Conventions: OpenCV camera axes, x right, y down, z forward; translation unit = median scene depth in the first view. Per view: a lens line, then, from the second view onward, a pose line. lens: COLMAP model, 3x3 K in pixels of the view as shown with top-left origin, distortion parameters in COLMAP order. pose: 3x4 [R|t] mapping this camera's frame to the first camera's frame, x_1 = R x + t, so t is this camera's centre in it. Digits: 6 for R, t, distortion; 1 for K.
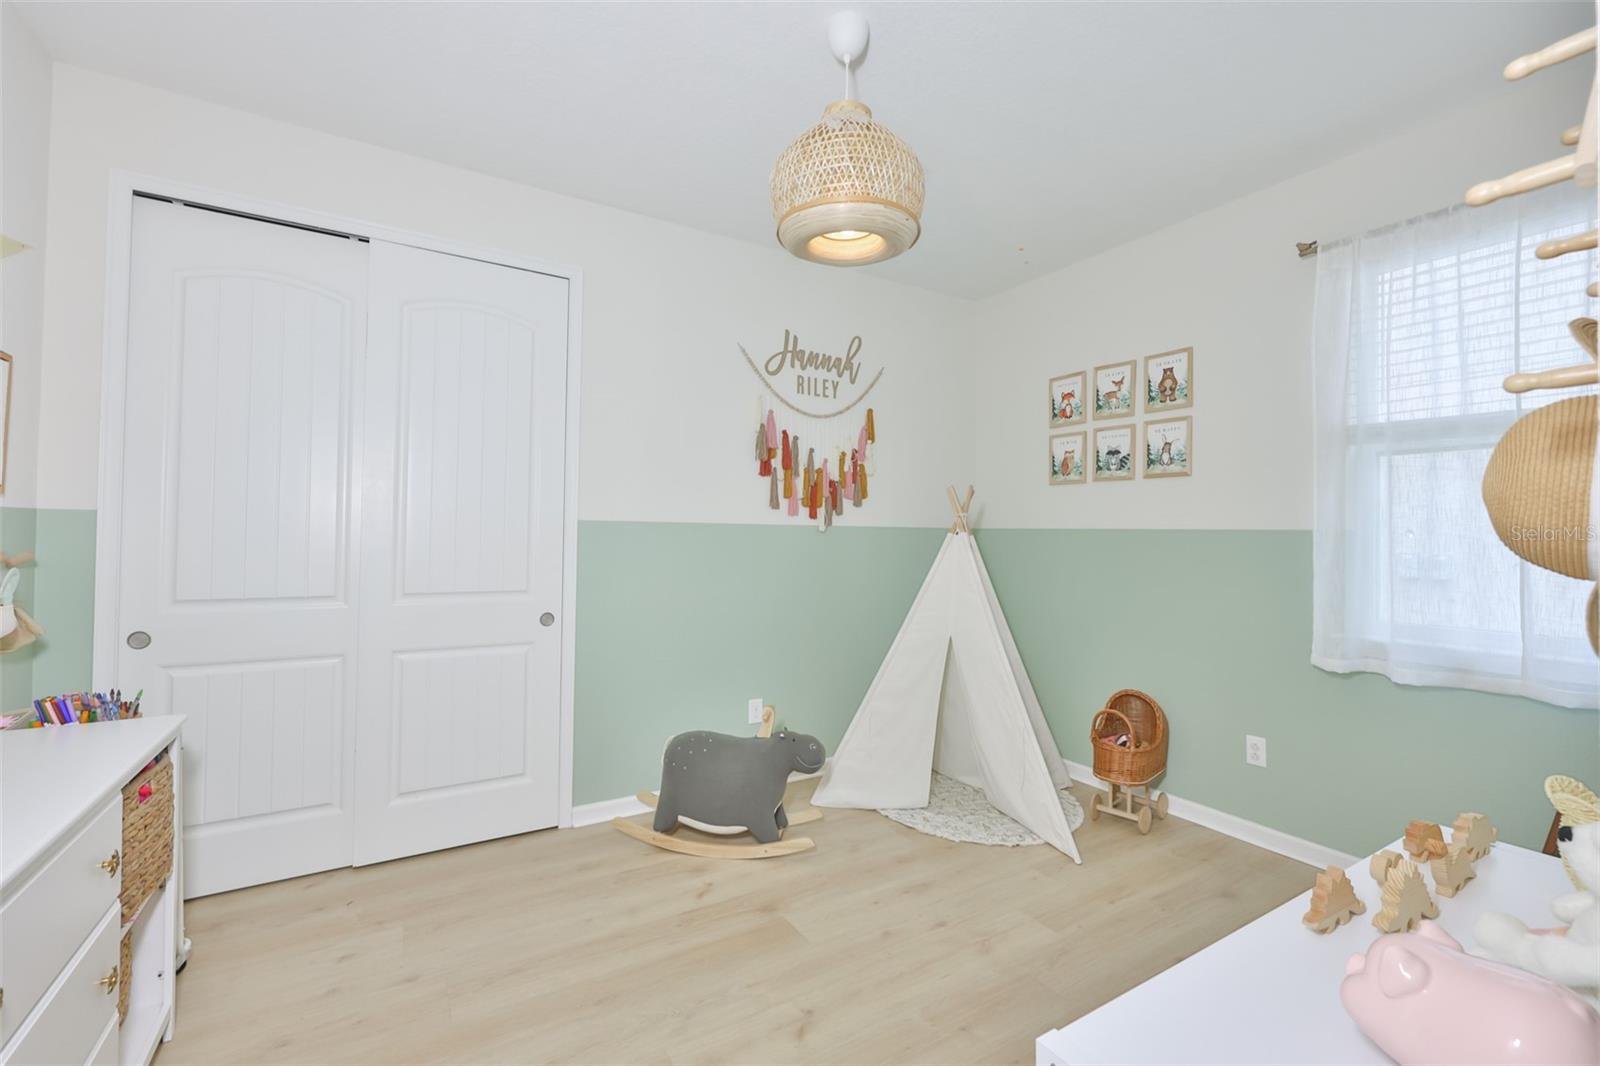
lens RADIAL K [[679.2, 0, 804.7], [0, 679.2, 536.8], [0, 0, 1]] dist [-0.001791, -0.000438]
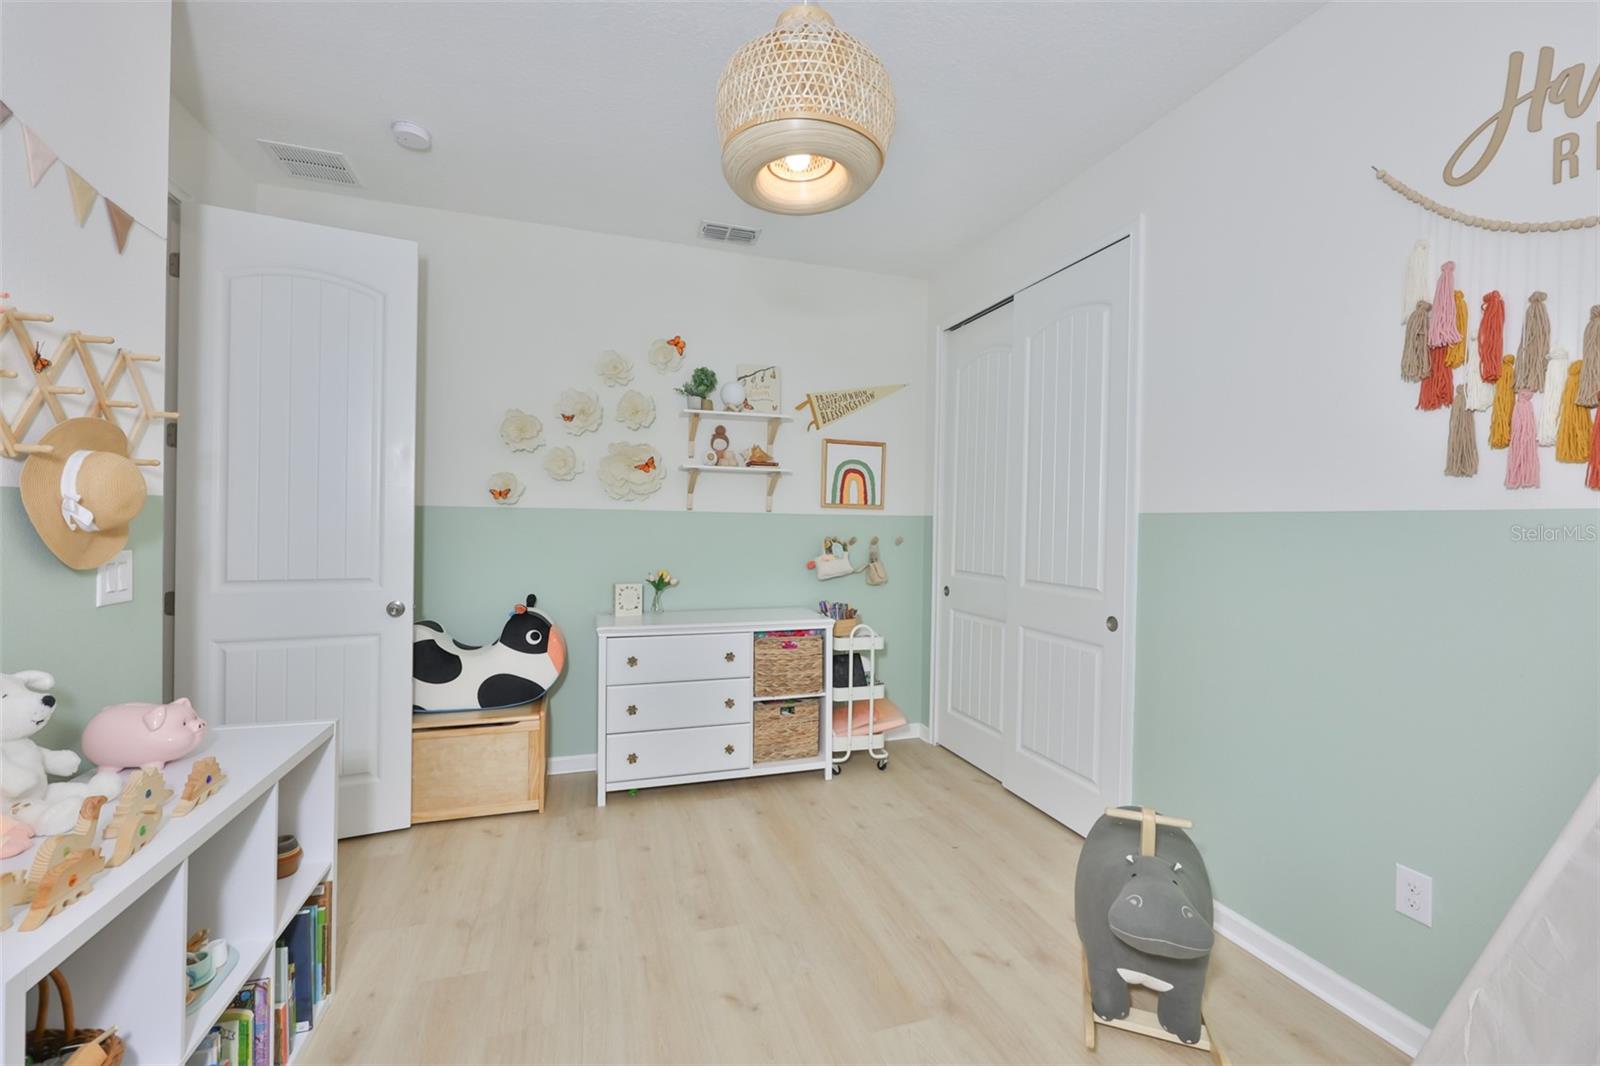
lens RADIAL K [[679.2, 0, 801.2], [0, 679.2, 527.5], [0, 0, 1]] dist [-0.001791, -0.000438]
pose [[-0.237894, -0.003450, -0.971285, 0.500733], [-0.010875, 0.999940, -0.000888, -0.001031], [0.971230, 0.010352, -0.237917, 0.678553]]
